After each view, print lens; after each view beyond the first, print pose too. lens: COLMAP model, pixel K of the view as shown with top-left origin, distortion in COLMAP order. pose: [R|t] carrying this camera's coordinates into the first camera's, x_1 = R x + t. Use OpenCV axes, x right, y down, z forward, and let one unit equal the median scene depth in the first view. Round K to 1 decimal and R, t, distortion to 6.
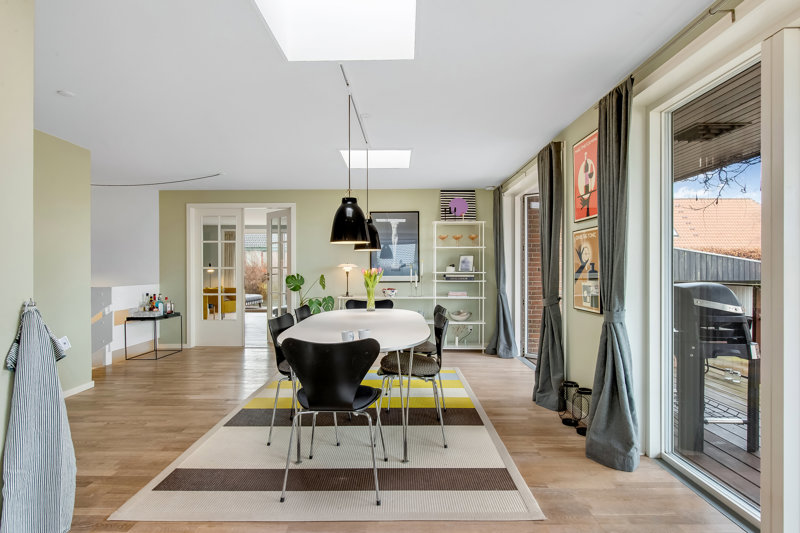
lens RADIAL K [[425.6, 0, 400.0], [0, 425.6, 266.5], [0, 0, 1]] dist [0.031205, 0.000462]
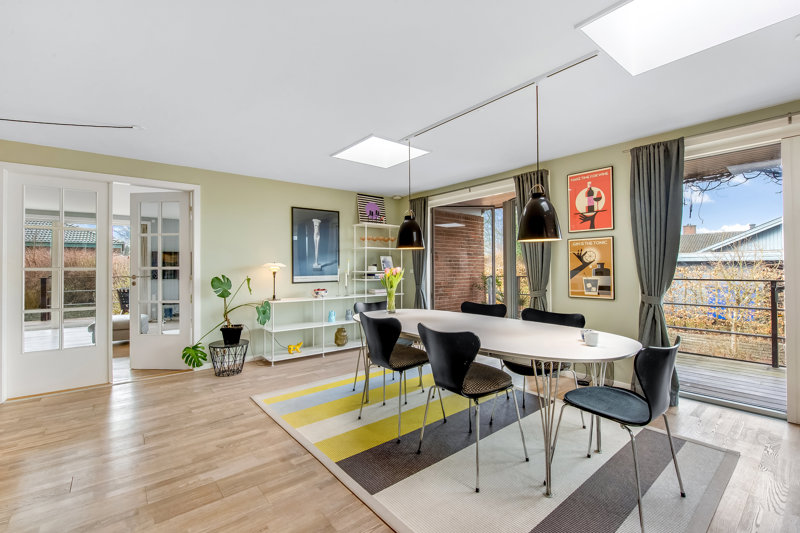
lens RADIAL K [[348.4, 0, 400.0], [0, 348.4, 266.5], [0, 0, 1]] dist [-0.001015, -0.000418]
pose [[0.763163, -0.004588, 0.646190, -0.396522], [0.003464, 0.999989, 0.003009, -0.000959], [-0.646197, -0.000057, 0.763171, 0.288654]]
